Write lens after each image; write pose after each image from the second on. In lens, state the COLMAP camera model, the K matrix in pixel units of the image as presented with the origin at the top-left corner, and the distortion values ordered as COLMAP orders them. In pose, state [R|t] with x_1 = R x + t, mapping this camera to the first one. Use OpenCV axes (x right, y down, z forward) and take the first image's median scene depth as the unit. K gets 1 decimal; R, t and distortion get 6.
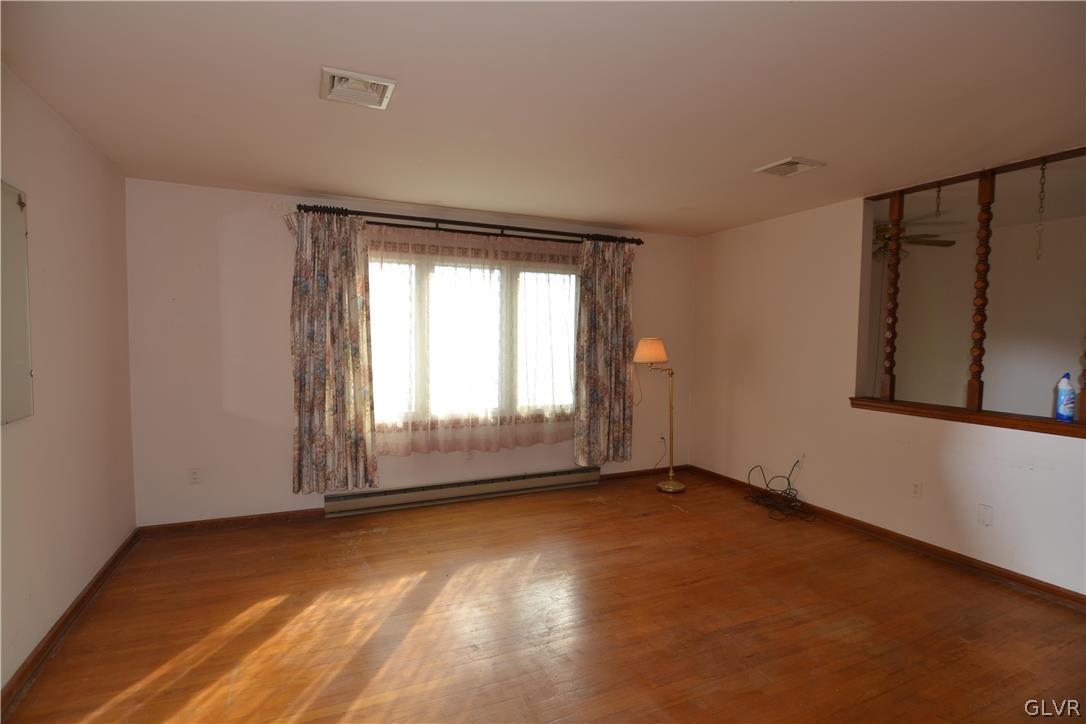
lens RADIAL K [[531.8, 0, 536.6], [0, 531.8, 363.3], [0, 0, 1]] dist [-0.002392, -0.012794]
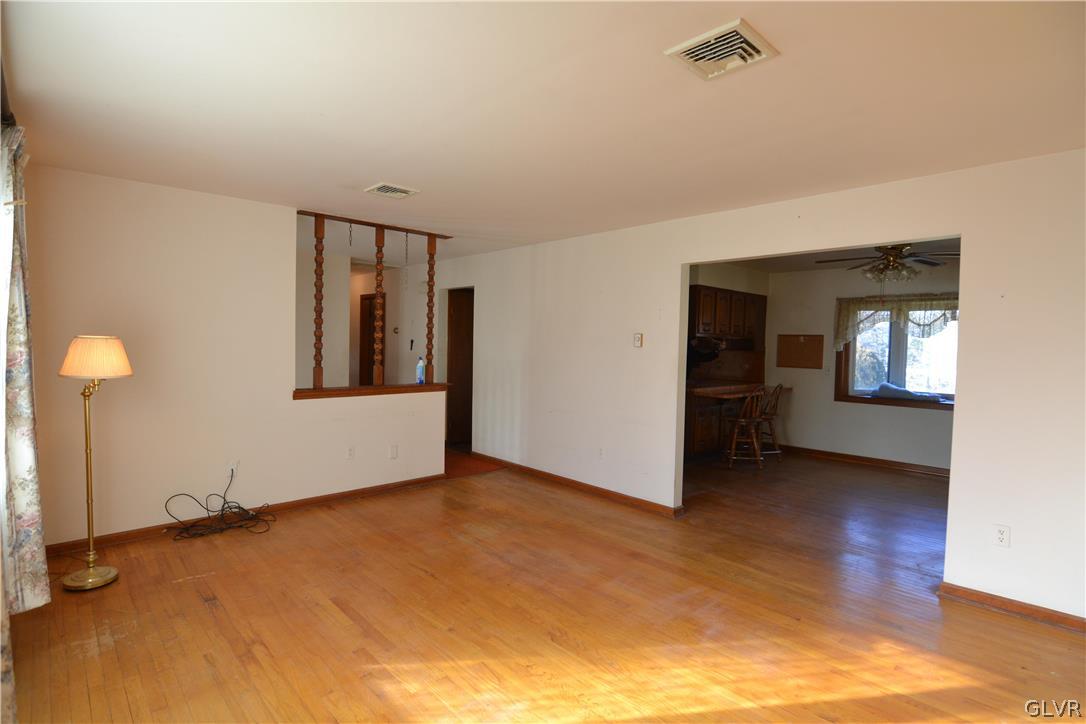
lens RADIAL K [[531.8, 0, 536.6], [0, 531.8, 363.3], [0, 0, 1]] dist [-0.002392, -0.012794]
pose [[-0.319622, -0.055530, 0.945916, -0.643476], [0.029899, 0.997193, 0.068643, -0.056701], [-0.947073, 0.050222, -0.317065, 0.945267]]
